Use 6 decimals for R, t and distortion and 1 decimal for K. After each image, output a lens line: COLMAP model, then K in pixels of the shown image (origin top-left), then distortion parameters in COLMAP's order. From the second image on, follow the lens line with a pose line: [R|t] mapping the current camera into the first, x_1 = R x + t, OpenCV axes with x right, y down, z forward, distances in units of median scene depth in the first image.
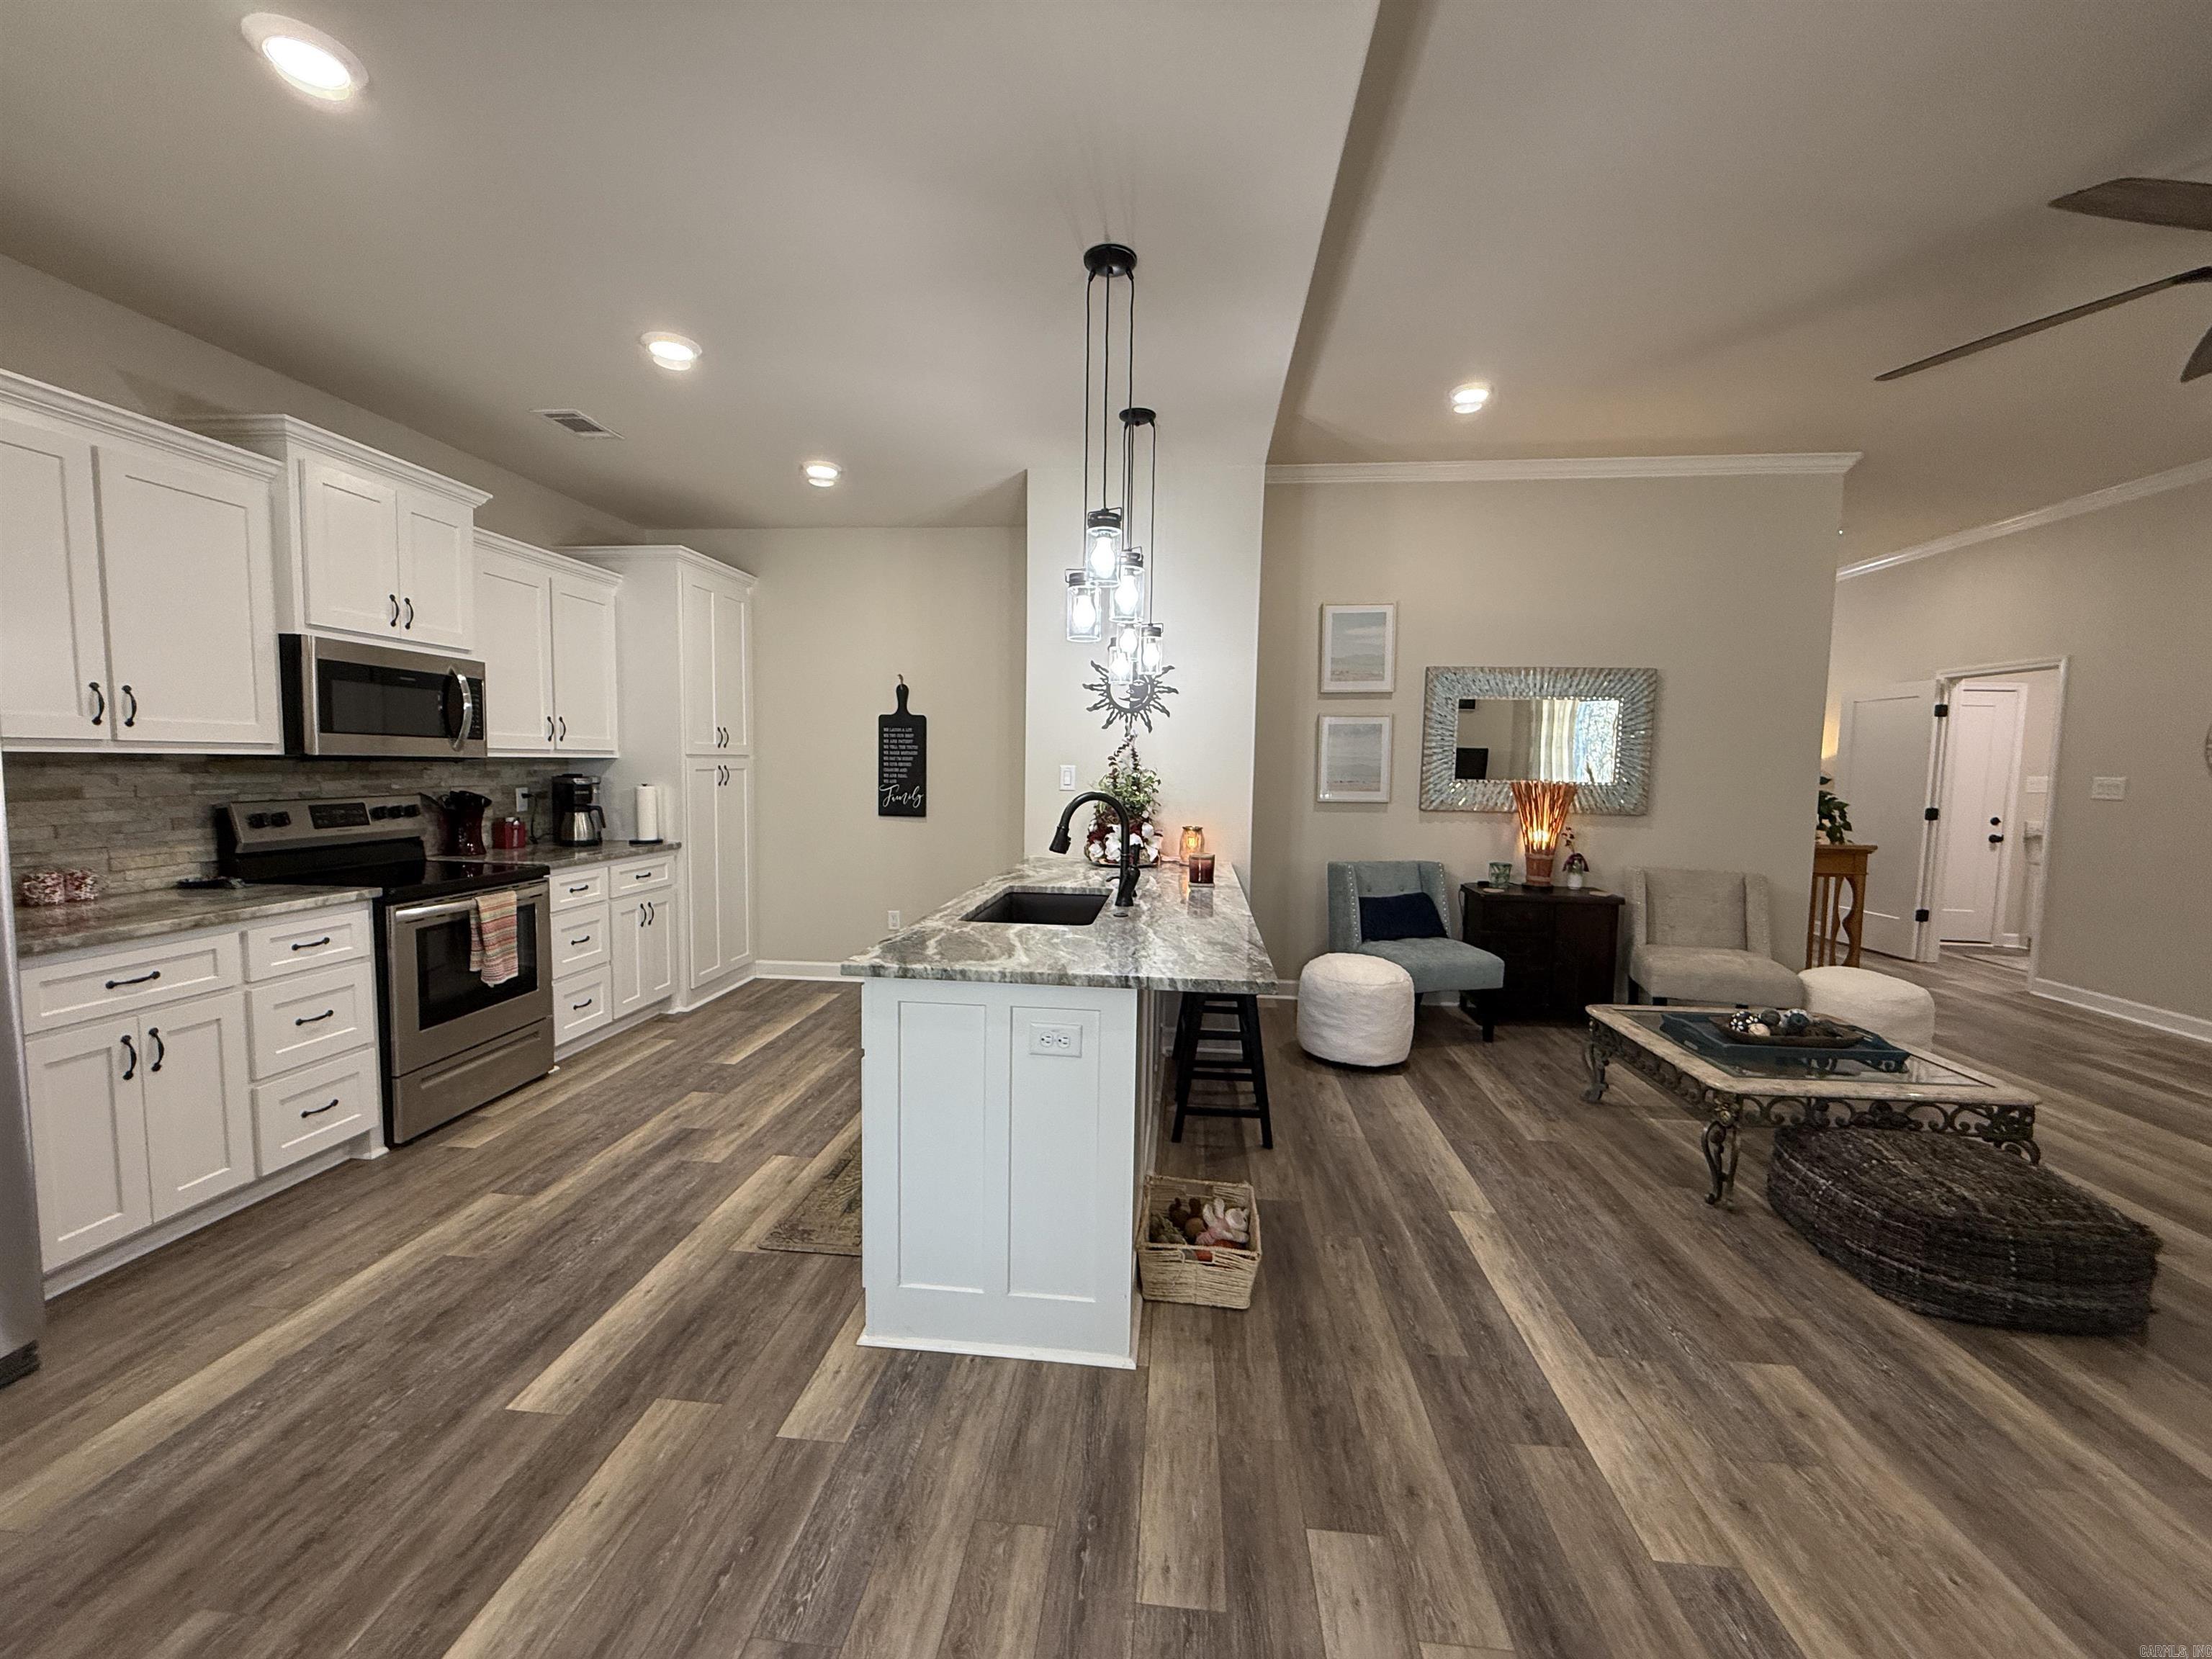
lens RADIAL K [[877.9, 0, 1098.6], [0, 877.9, 830.6], [0, 0, 1]] dist [-0.000360, -0.000398]
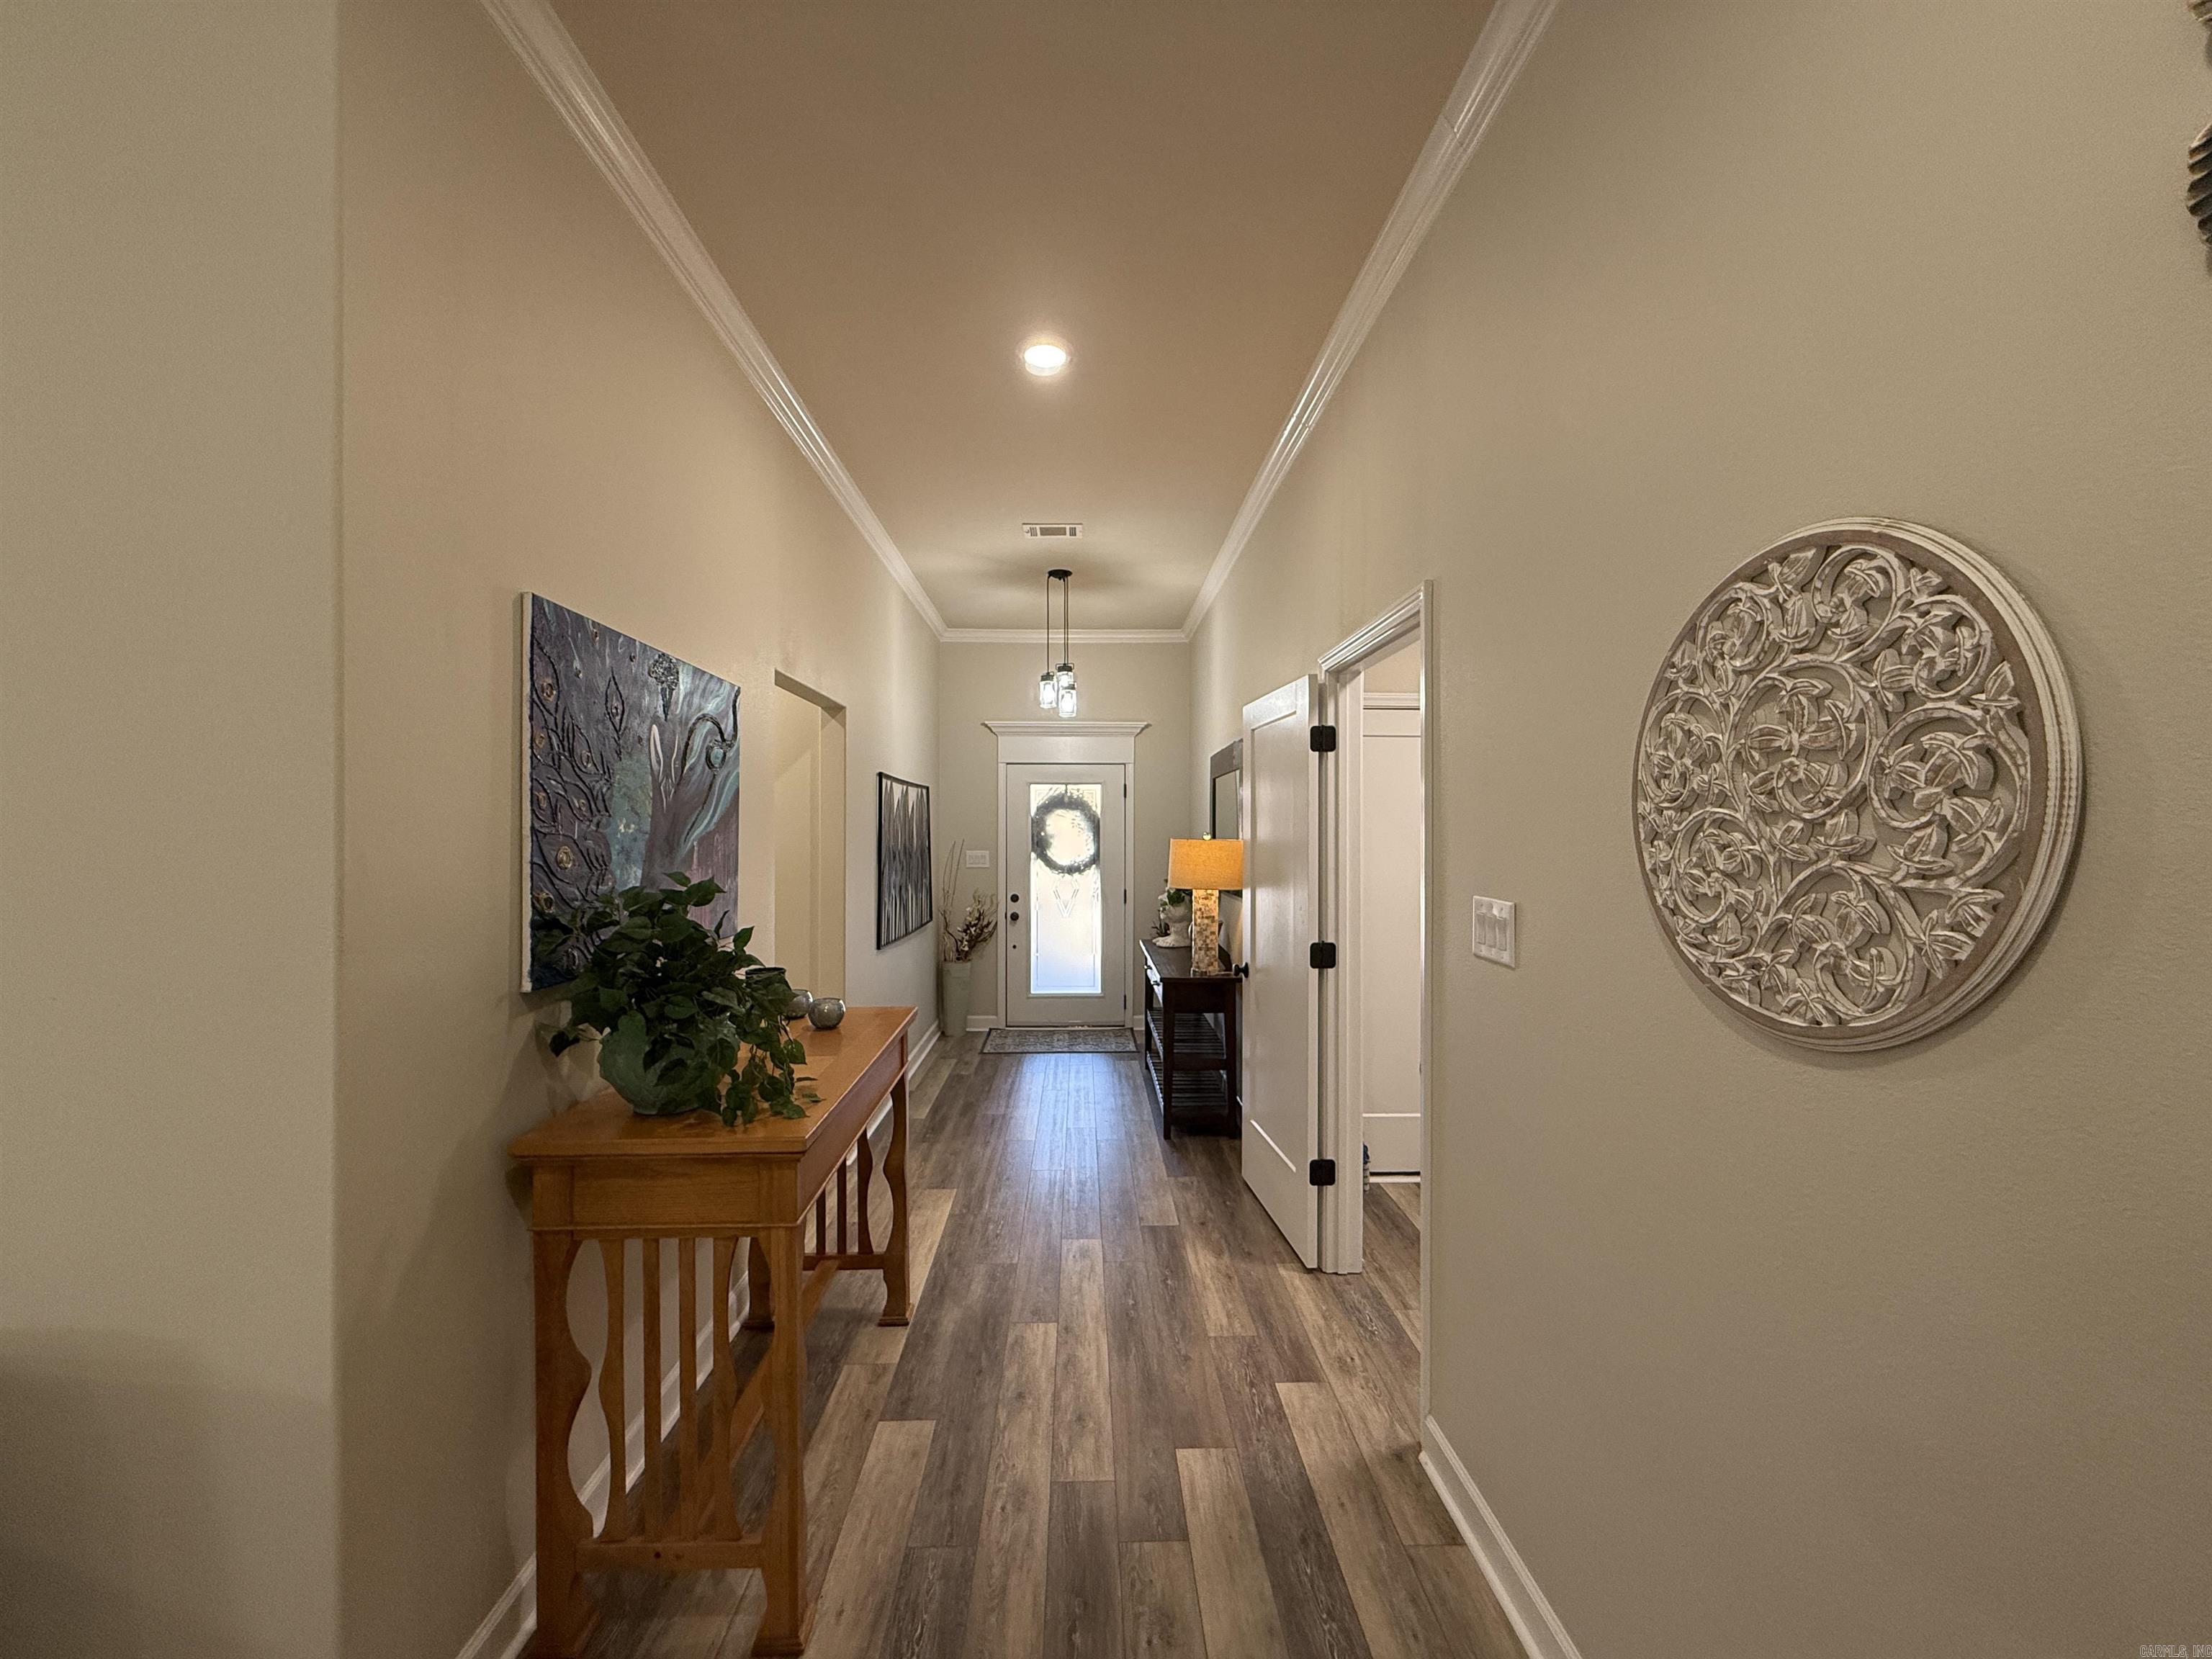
lens RADIAL K [[877.9, 0, 1098.6], [0, 877.9, 830.6], [0, 0, 1]] dist [-0.000360, -0.000398]
pose [[0.991703, -0.013182, 0.127872, 1.023715], [0.023272, 0.996702, -0.077741, -0.069347], [-0.126425, 0.080072, 0.988739, 0.719041]]
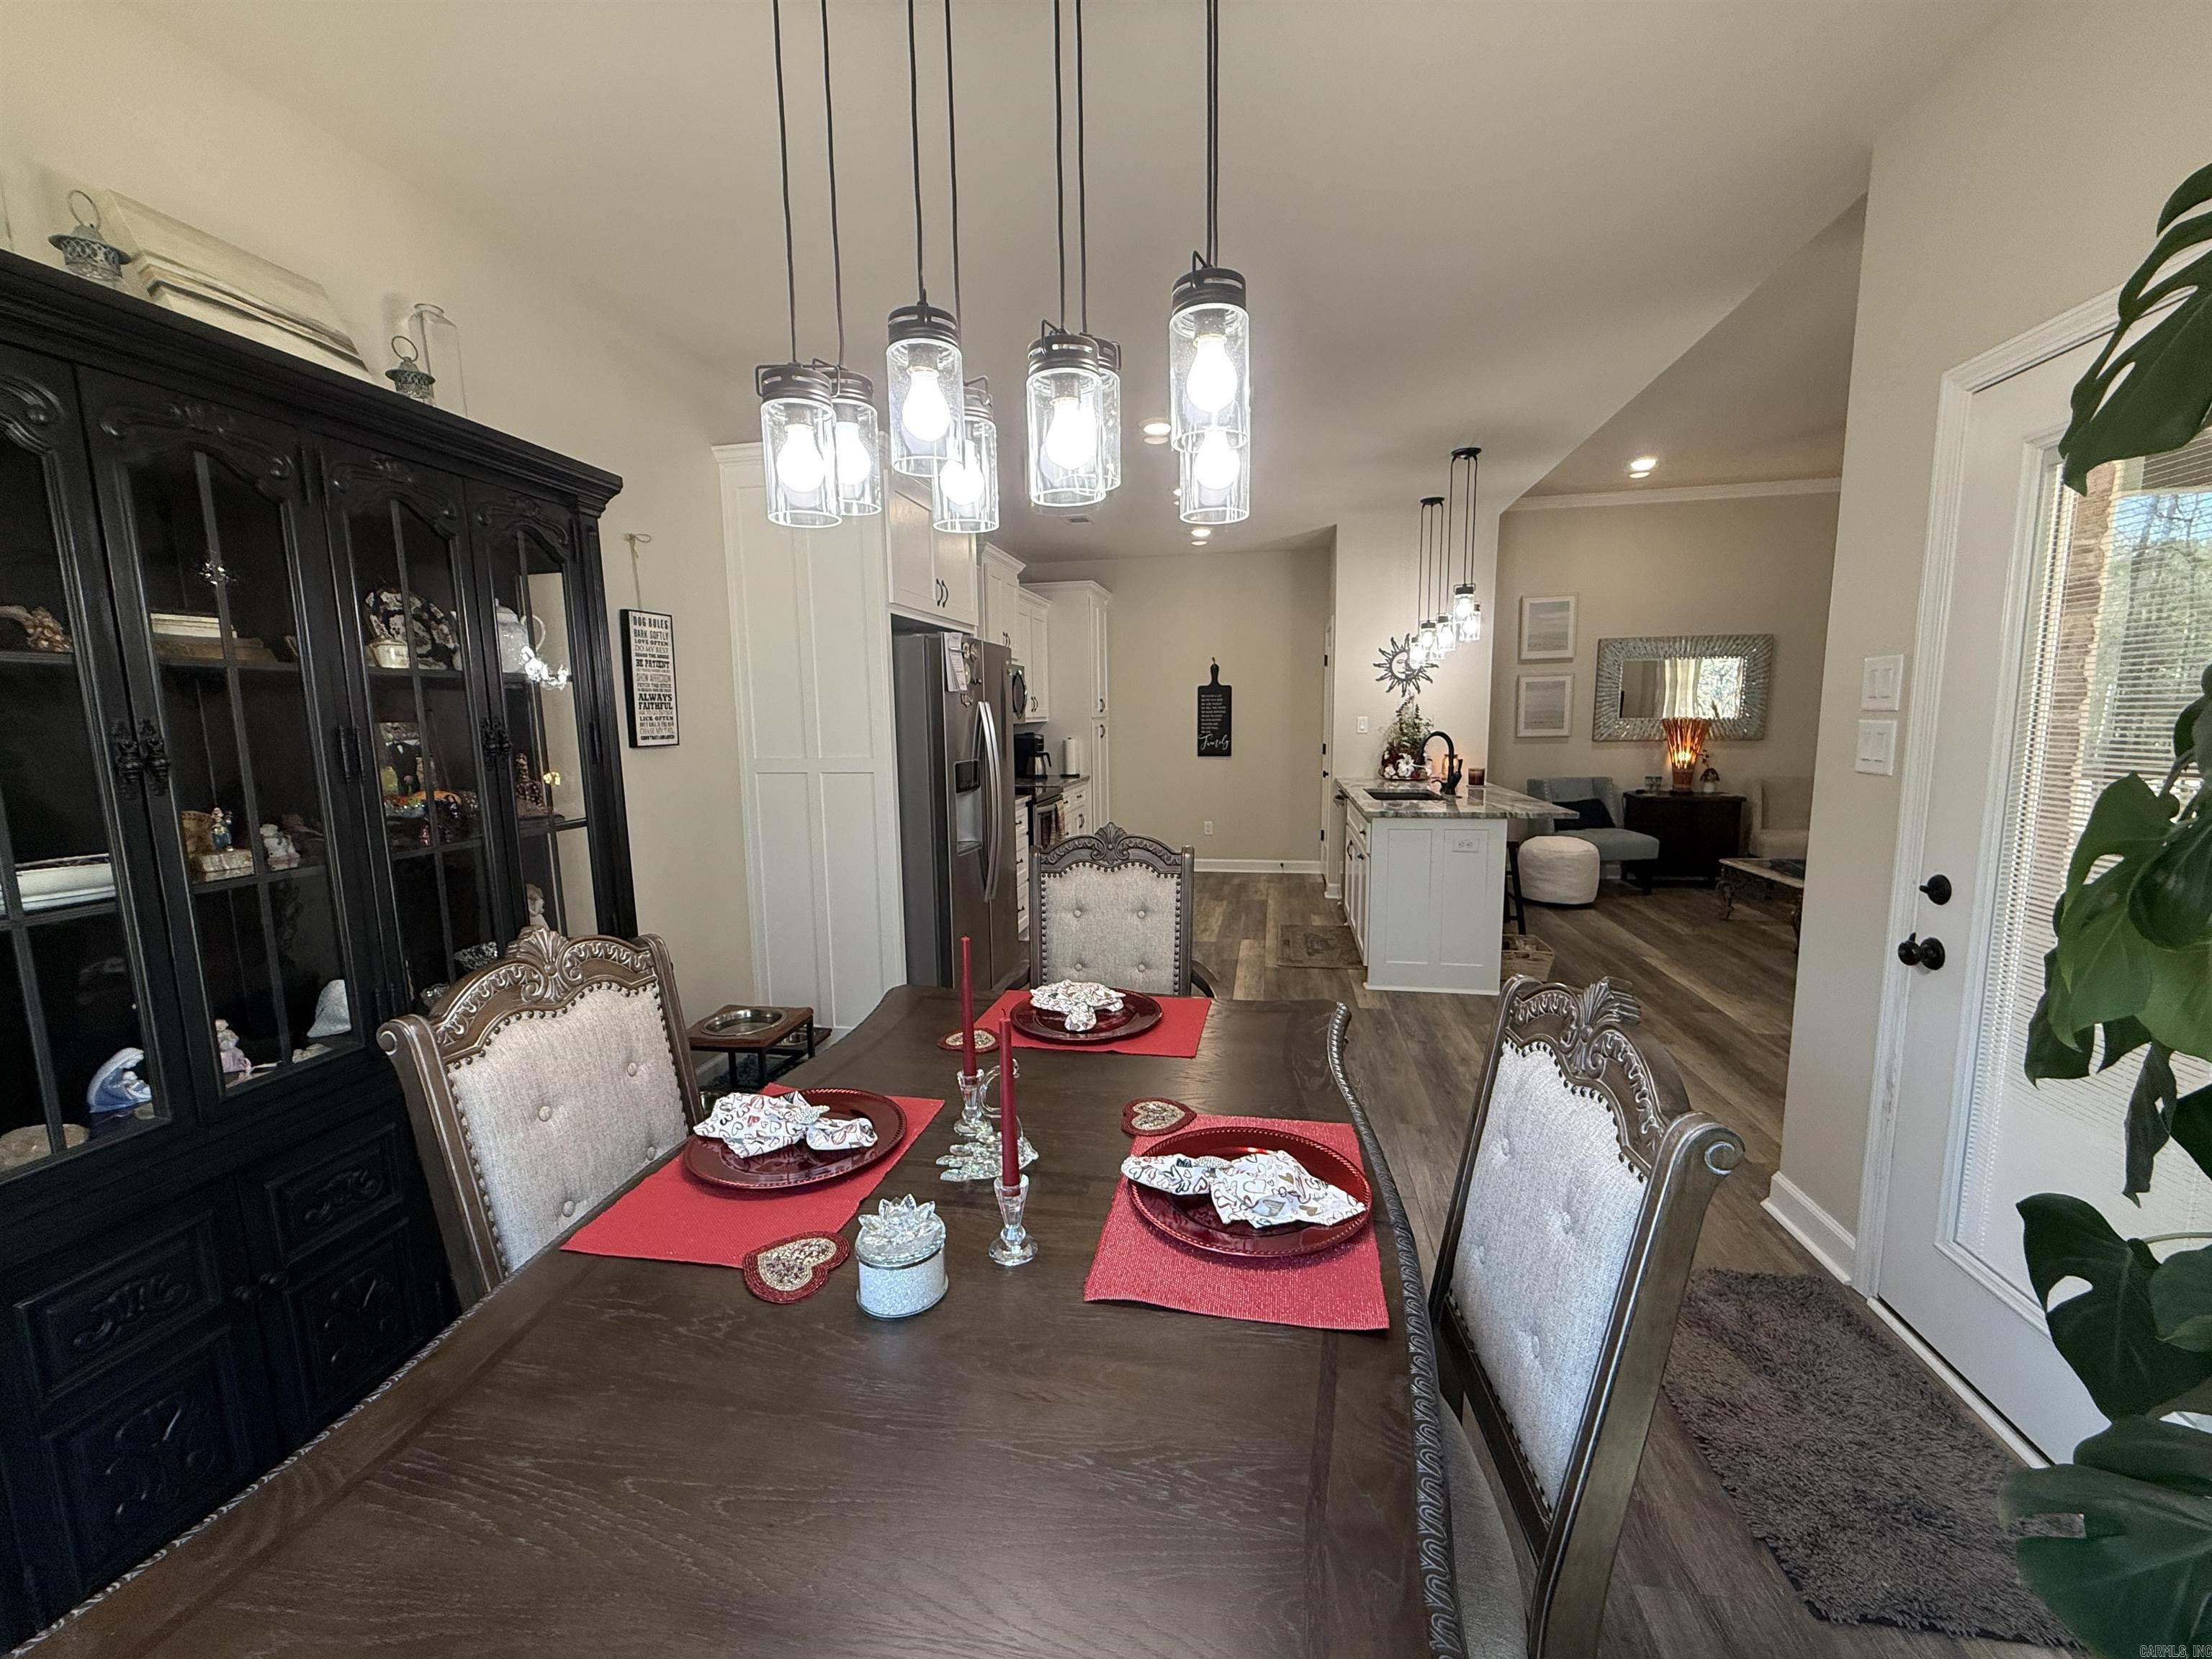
lens RADIAL K [[877.9, 0, 1098.6], [0, 877.9, 830.6], [0, 0, 1]] dist [-0.000360, -0.000398]
pose [[0.995172, -0.019219, -0.096247, -0.309439], [0.024427, 0.998284, 0.053229, 0.027609], [0.095059, -0.055323, 0.993933, -0.516837]]
